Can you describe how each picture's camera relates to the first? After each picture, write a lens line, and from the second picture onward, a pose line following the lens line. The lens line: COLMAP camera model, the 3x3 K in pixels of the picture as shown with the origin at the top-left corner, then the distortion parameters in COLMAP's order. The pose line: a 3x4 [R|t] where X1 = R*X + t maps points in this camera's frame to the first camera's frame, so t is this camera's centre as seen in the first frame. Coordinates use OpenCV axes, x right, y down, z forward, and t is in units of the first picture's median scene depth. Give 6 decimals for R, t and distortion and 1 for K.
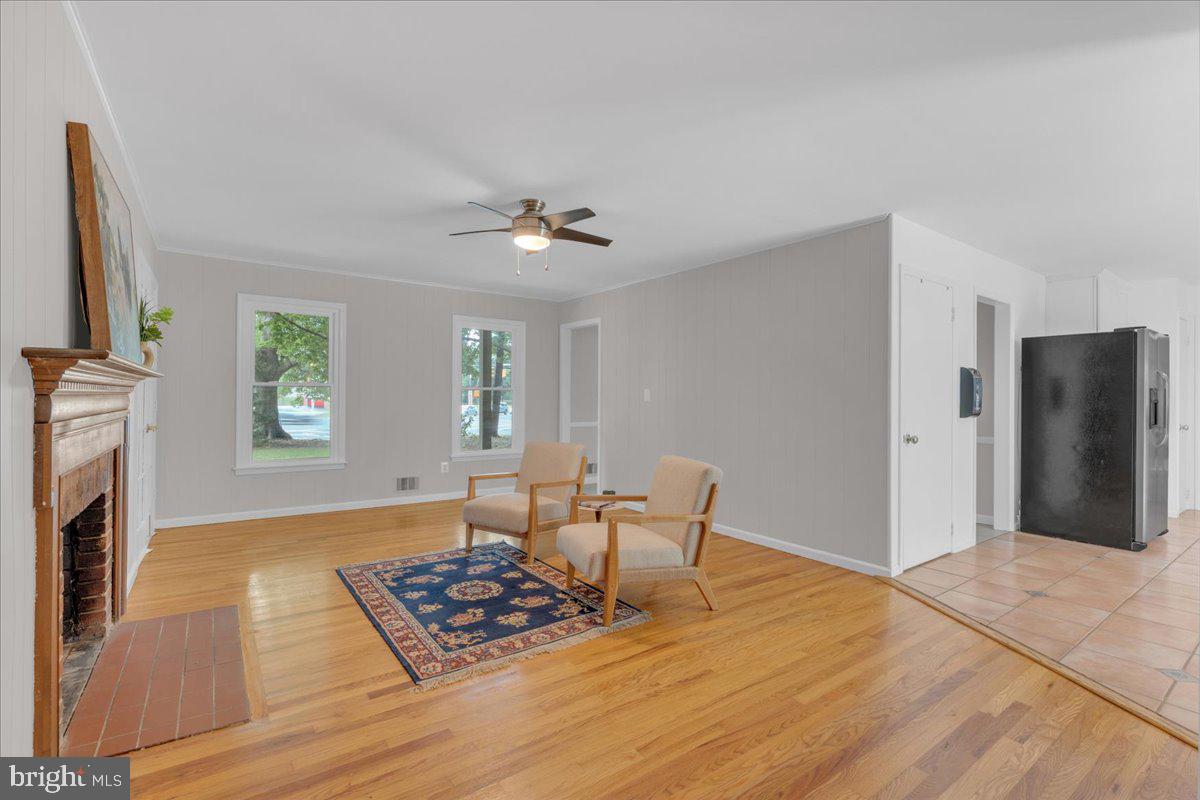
lens RADIAL K [[541.1, 0, 600.7], [0, 541.1, 403.5], [0, 0, 1]] dist [-0.011563, 0.001618]
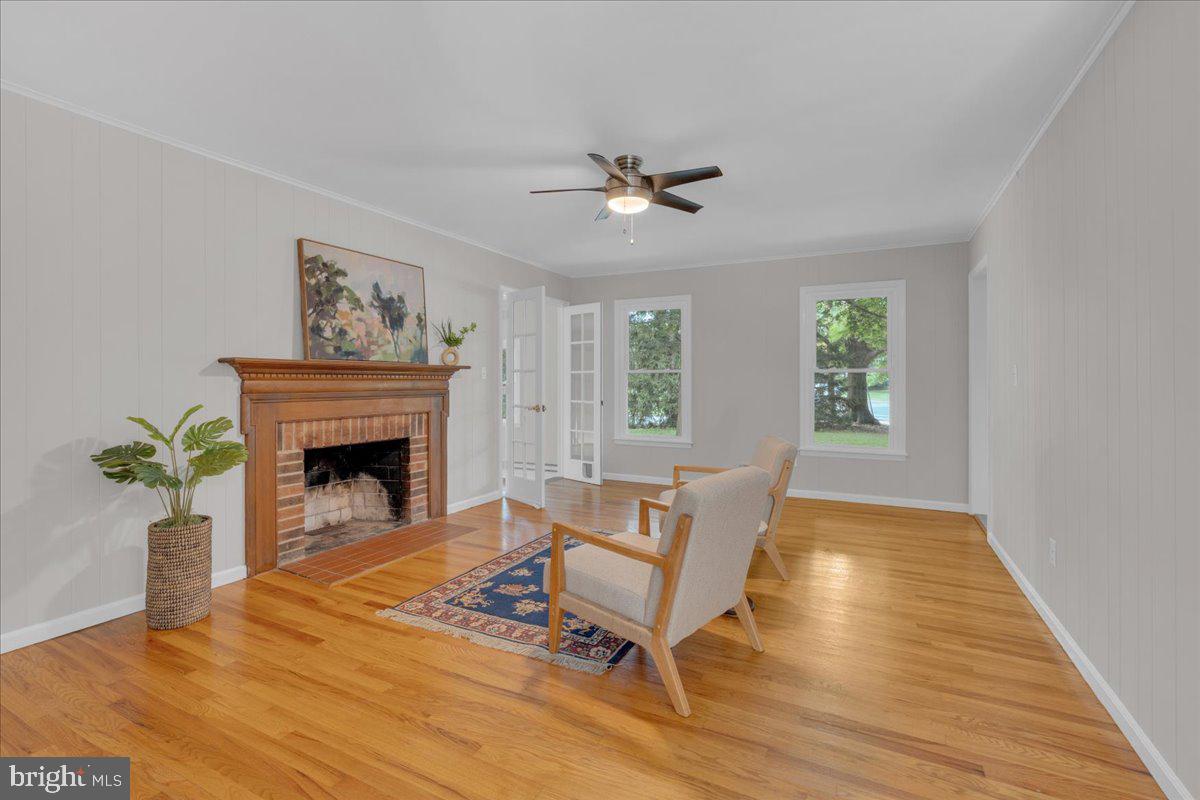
lens RADIAL K [[541.1, 0, 601.1], [0, 541.1, 384.5], [0, 0, 1]] dist [-0.011563, 0.001618]
pose [[0.453641, -0.004871, -0.891171, 0.795847], [-0.004188, 0.999962, -0.007598, 0.003815], [0.891175, 0.007179, 0.453604, 0.690442]]
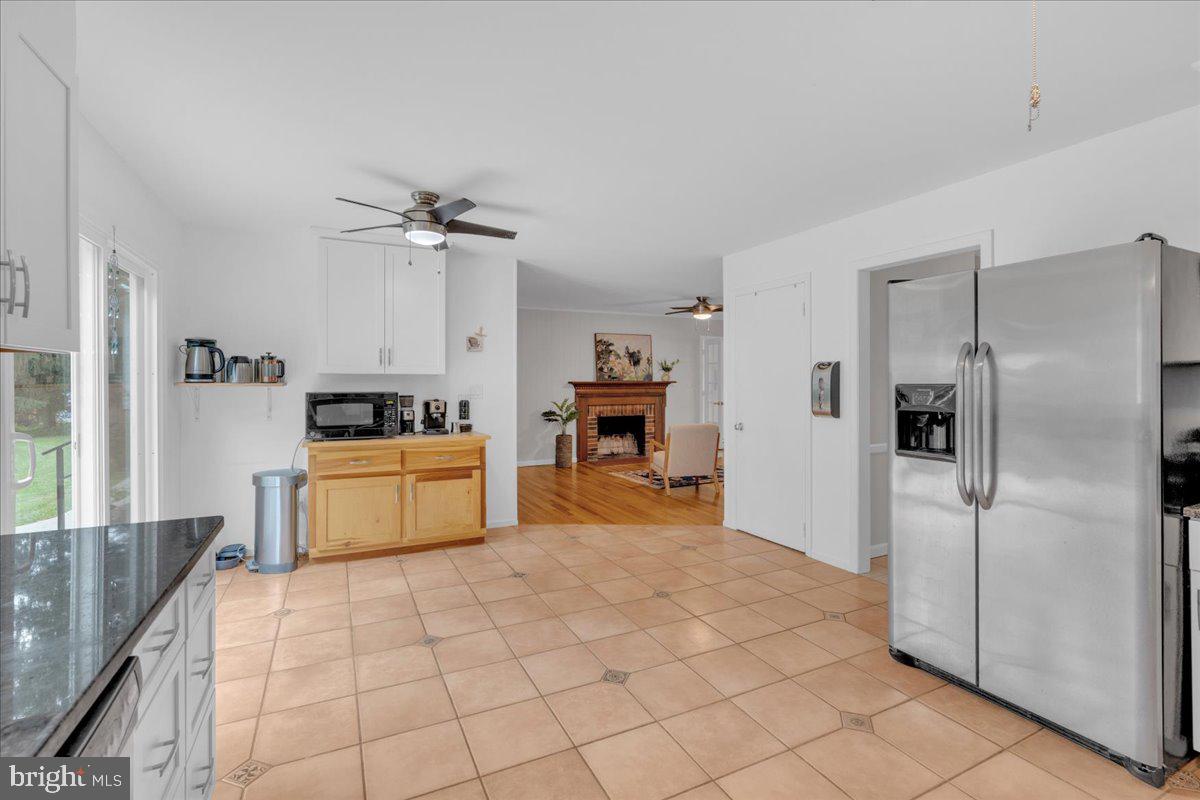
lens RADIAL K [[541.1, 0, 600.5], [0, 541.1, 381.4], [0, 0, 1]] dist [-0.011563, 0.001618]
pose [[-0.169150, -0.011697, -0.985521, 2.384784], [-0.009006, 0.999906, -0.010322, -0.024151], [0.985549, 0.007130, -0.169239, 1.168955]]
